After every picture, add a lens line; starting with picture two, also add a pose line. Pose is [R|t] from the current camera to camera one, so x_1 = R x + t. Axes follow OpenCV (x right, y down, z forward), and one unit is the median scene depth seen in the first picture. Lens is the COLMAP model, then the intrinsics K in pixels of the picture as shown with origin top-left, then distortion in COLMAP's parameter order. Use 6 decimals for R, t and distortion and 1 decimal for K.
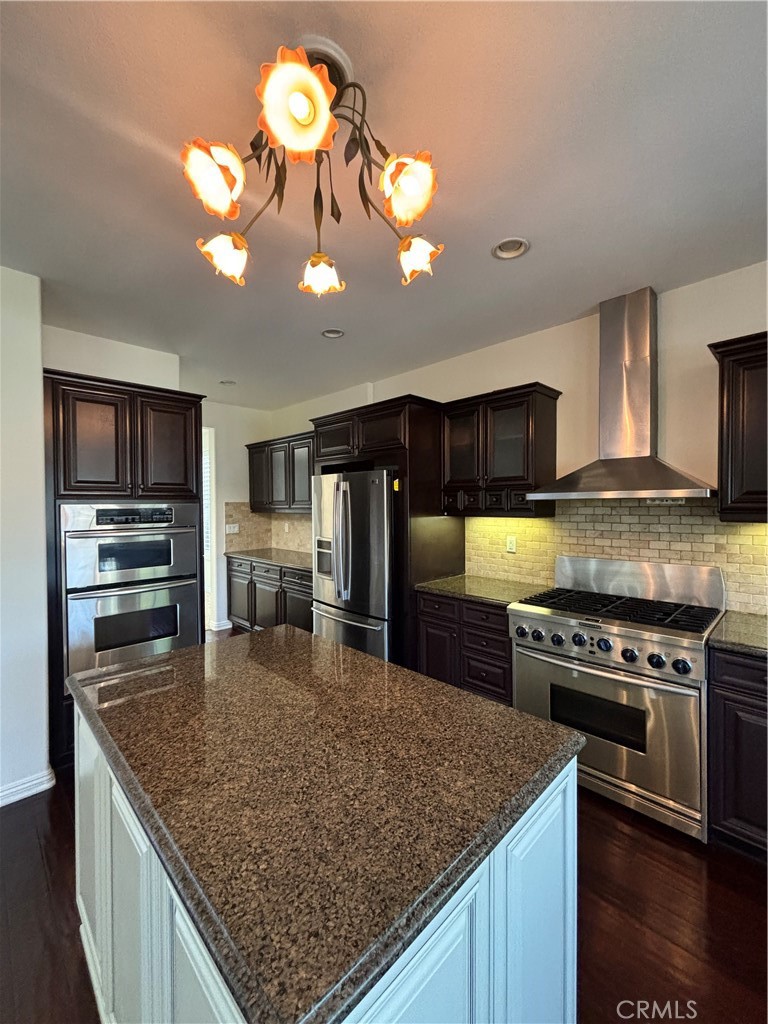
lens RADIAL K [[411.6, 0, 384.0], [0, 411.6, 512.0], [0, 0, 1]] dist [0.000744, 0.000345]
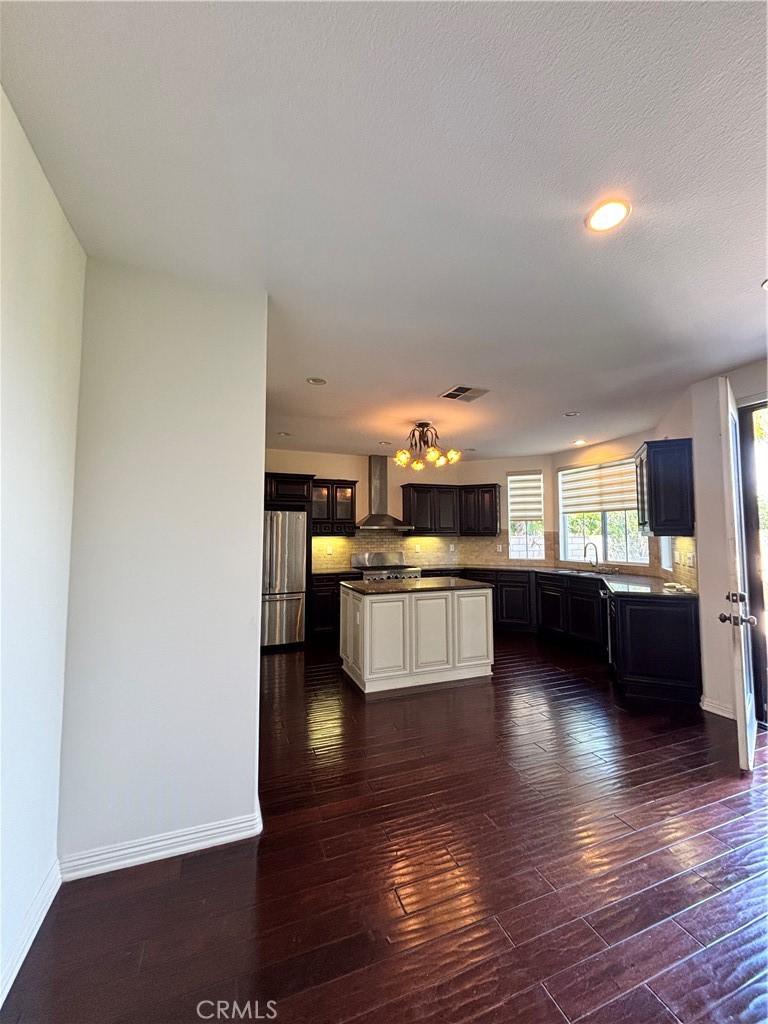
lens RADIAL K [[411.6, 0, 384.0], [0, 411.6, 512.0], [0, 0, 1]] dist [0.000744, 0.000345]
pose [[0.393618, 0.062920, 0.917118, -1.838652], [0.023846, 0.996620, -0.078609, 0.066469], [-0.918965, 0.052811, 0.390787, -0.093355]]
